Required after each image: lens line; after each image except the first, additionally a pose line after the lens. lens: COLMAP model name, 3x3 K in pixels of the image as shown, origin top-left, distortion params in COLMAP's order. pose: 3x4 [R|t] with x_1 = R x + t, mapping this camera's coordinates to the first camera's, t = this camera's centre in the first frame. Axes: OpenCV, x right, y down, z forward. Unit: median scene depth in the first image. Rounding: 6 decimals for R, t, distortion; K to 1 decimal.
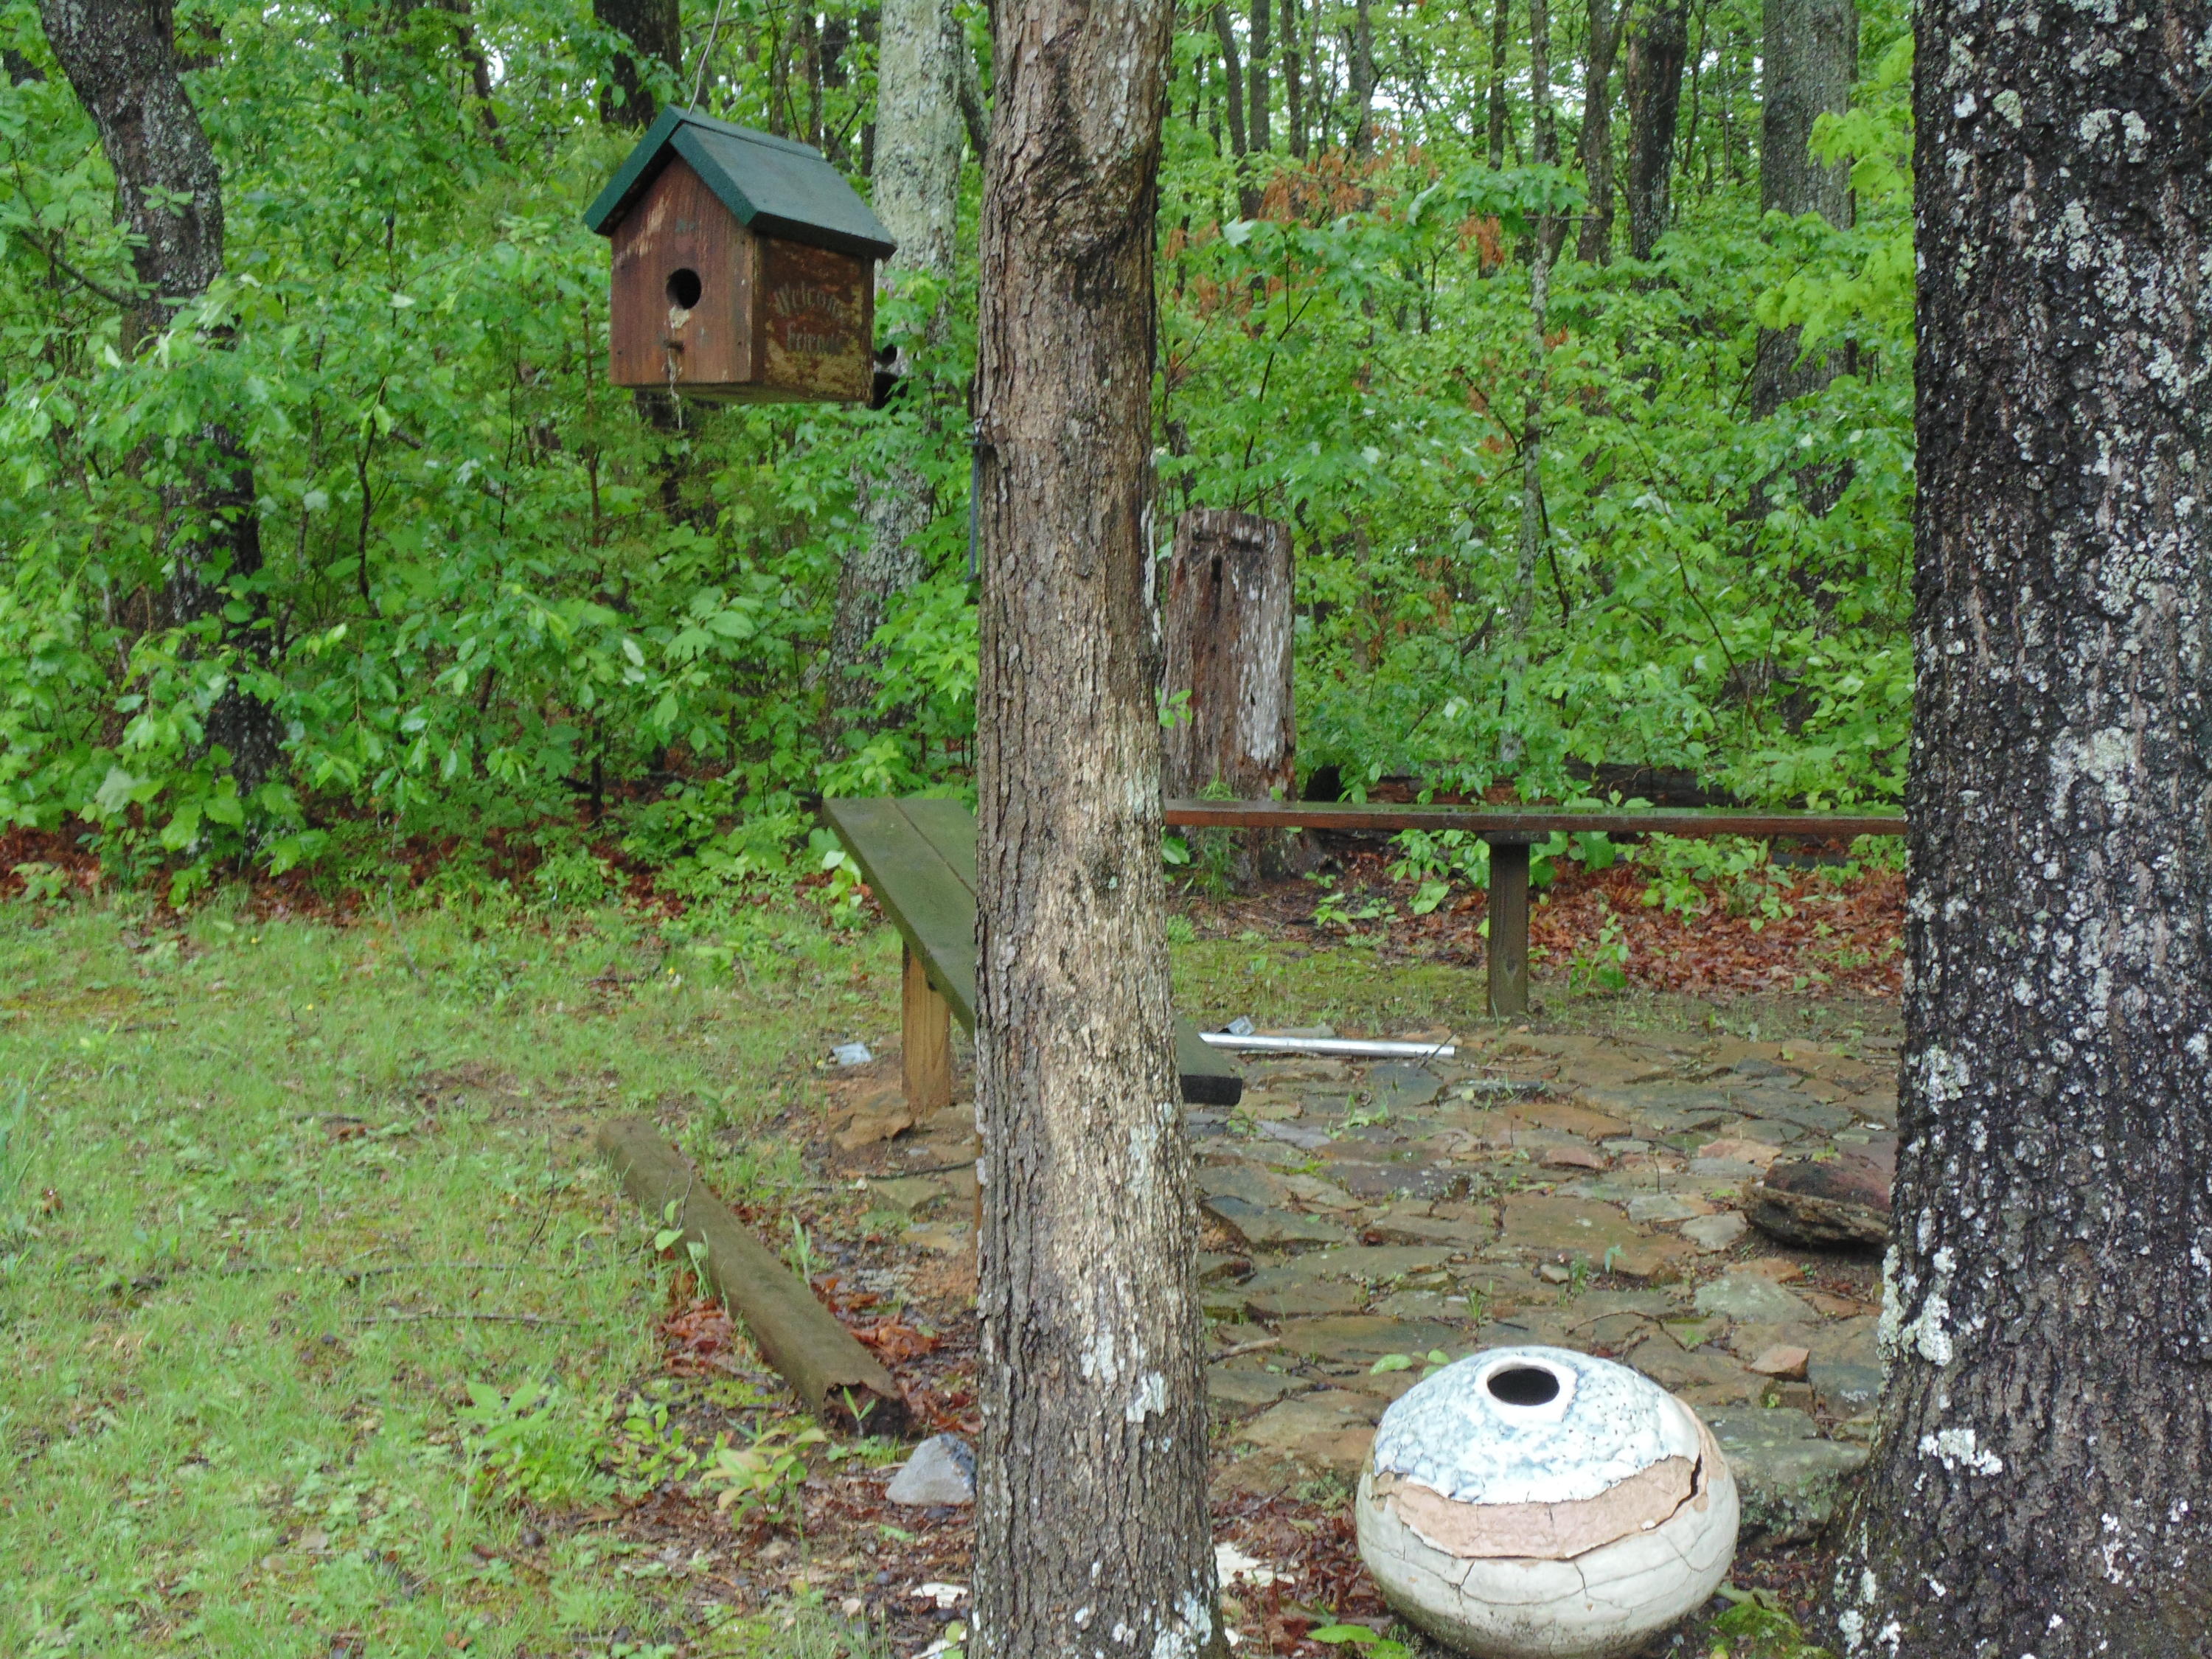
lens RADIAL K [[3377.9, 0, 1106.1], [0, 3377.9, 828.3], [0, 0, 1]] dist [0.018380, 0.000000]
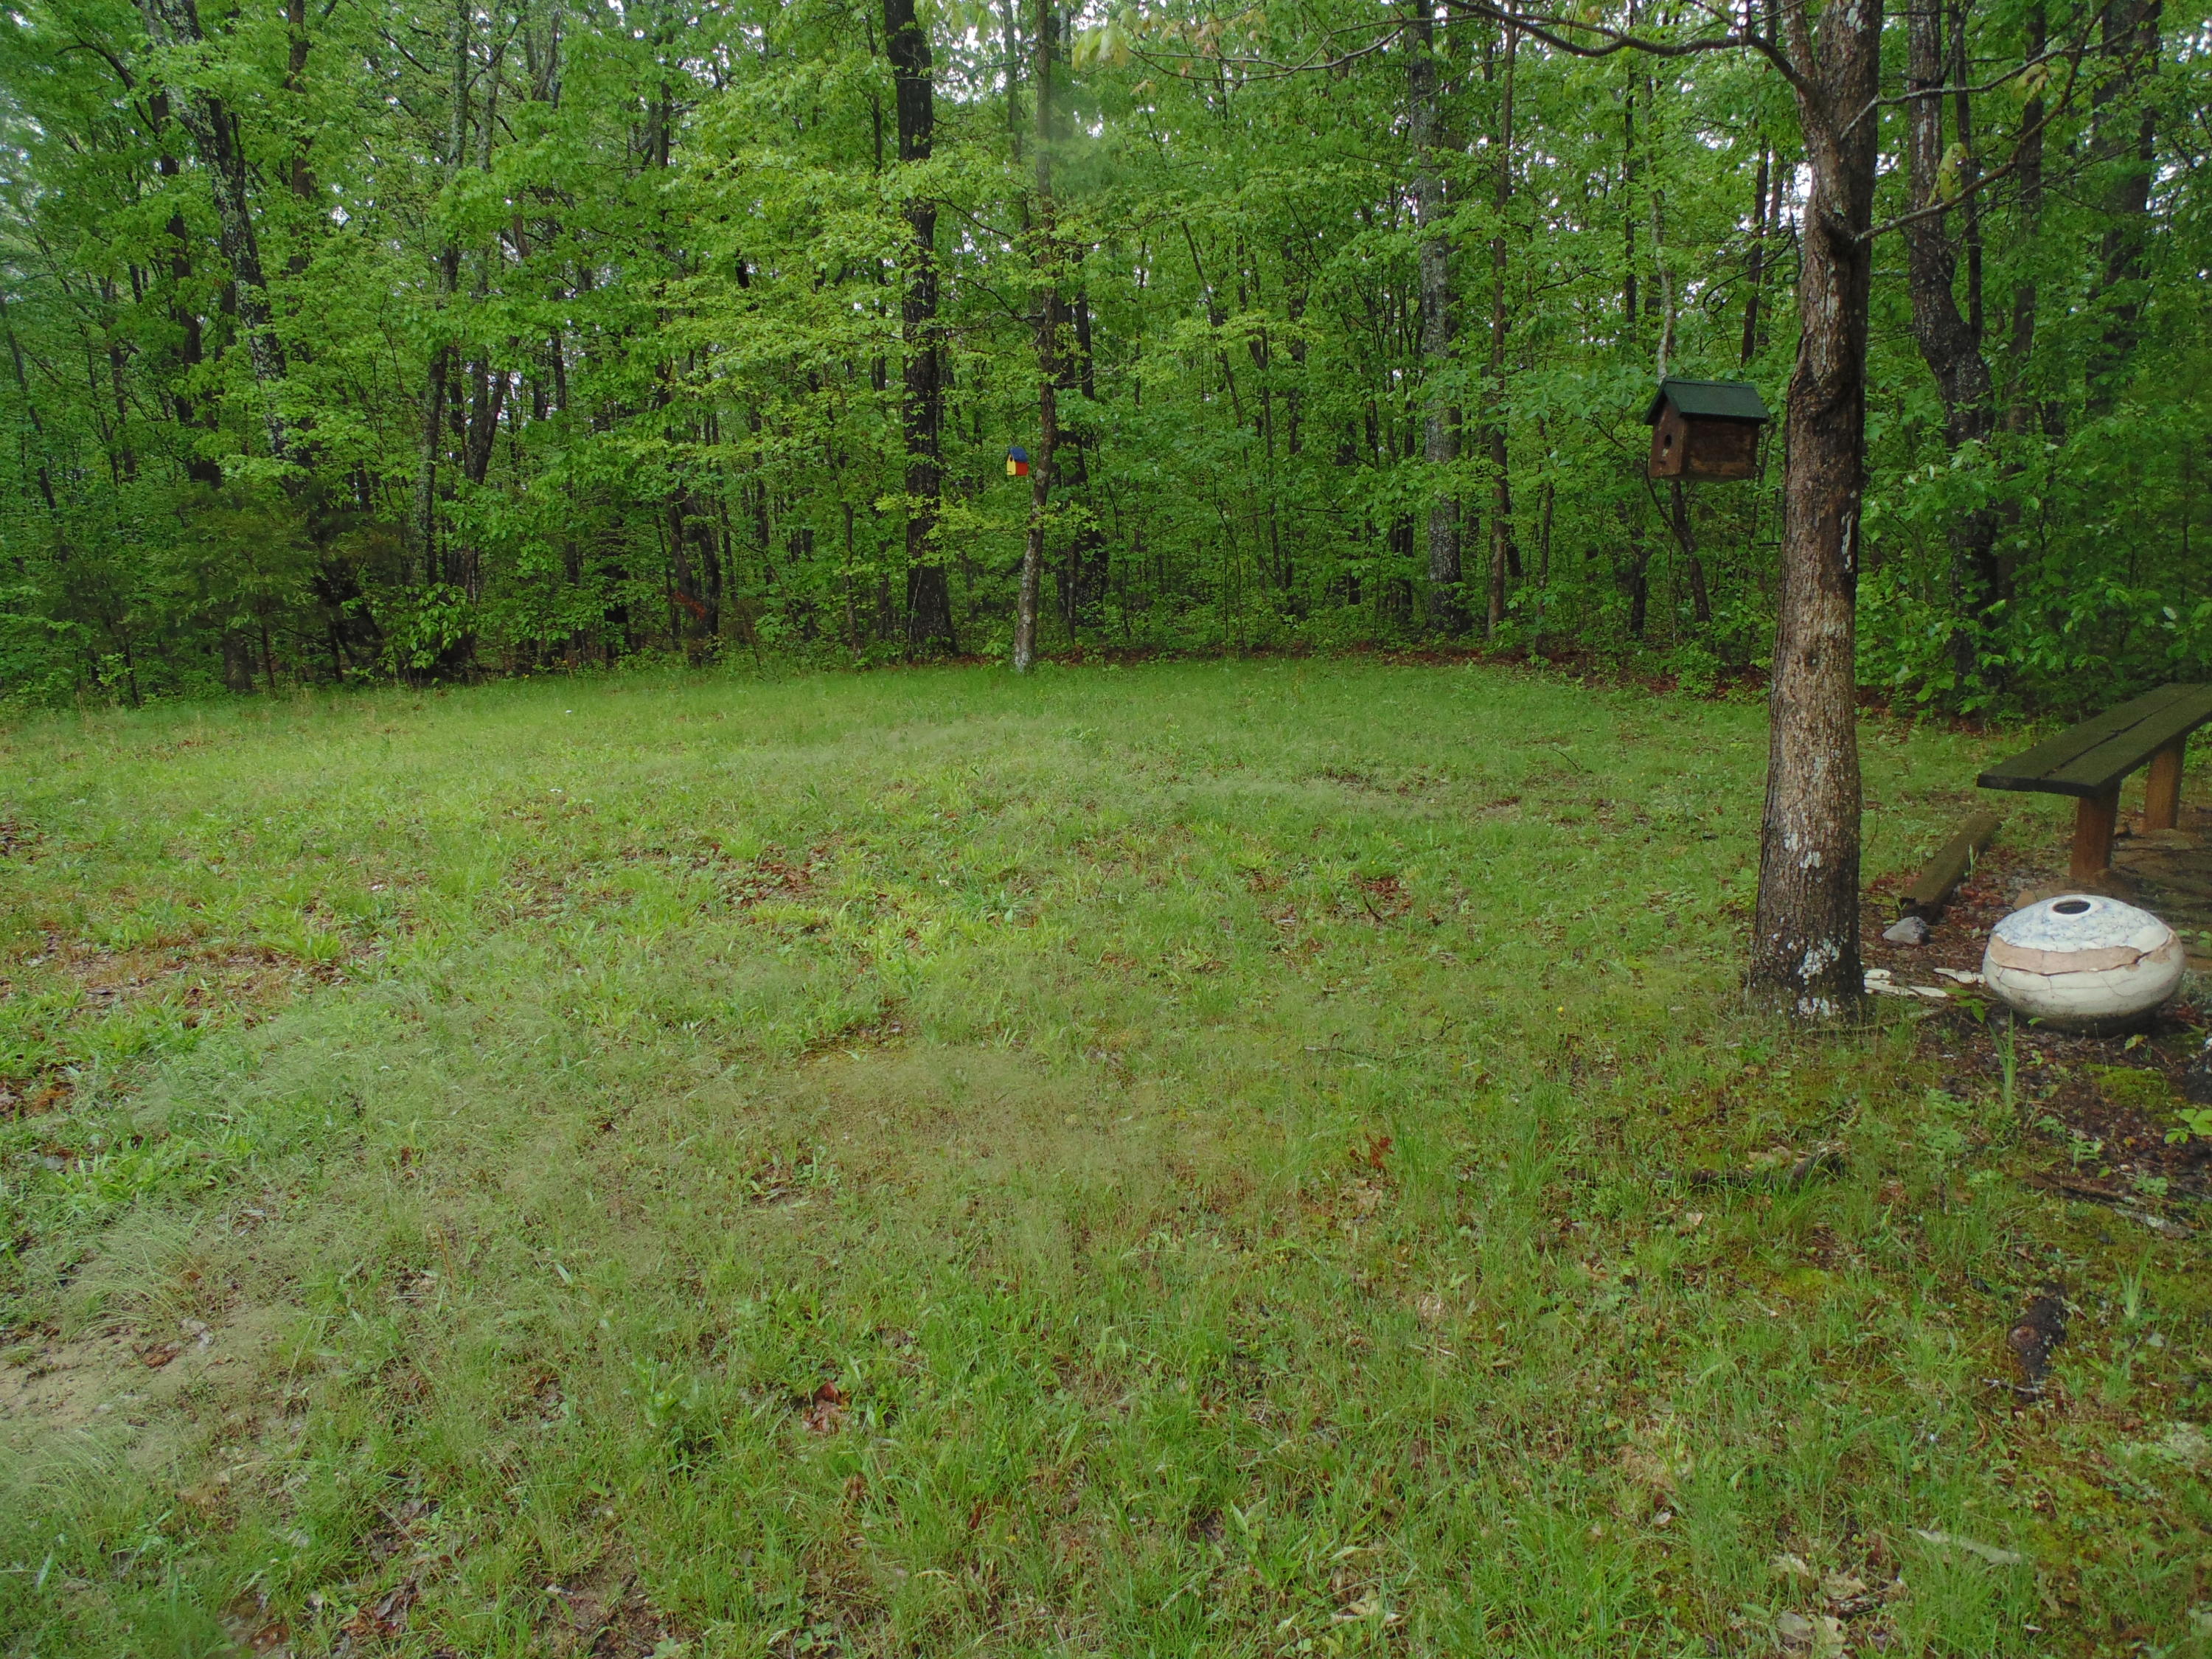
lens RADIAL K [[1445.5, 0, 1104.9], [0, 1445.5, 831.7], [0, 0, 1]] dist [0.012044, 0.004886]
pose [[0.611733, 0.135218, -0.779422, 0.554452], [-0.067437, 0.990610, 0.118928, 0.050088], [0.788185, -0.020190, 0.615107, -0.124240]]
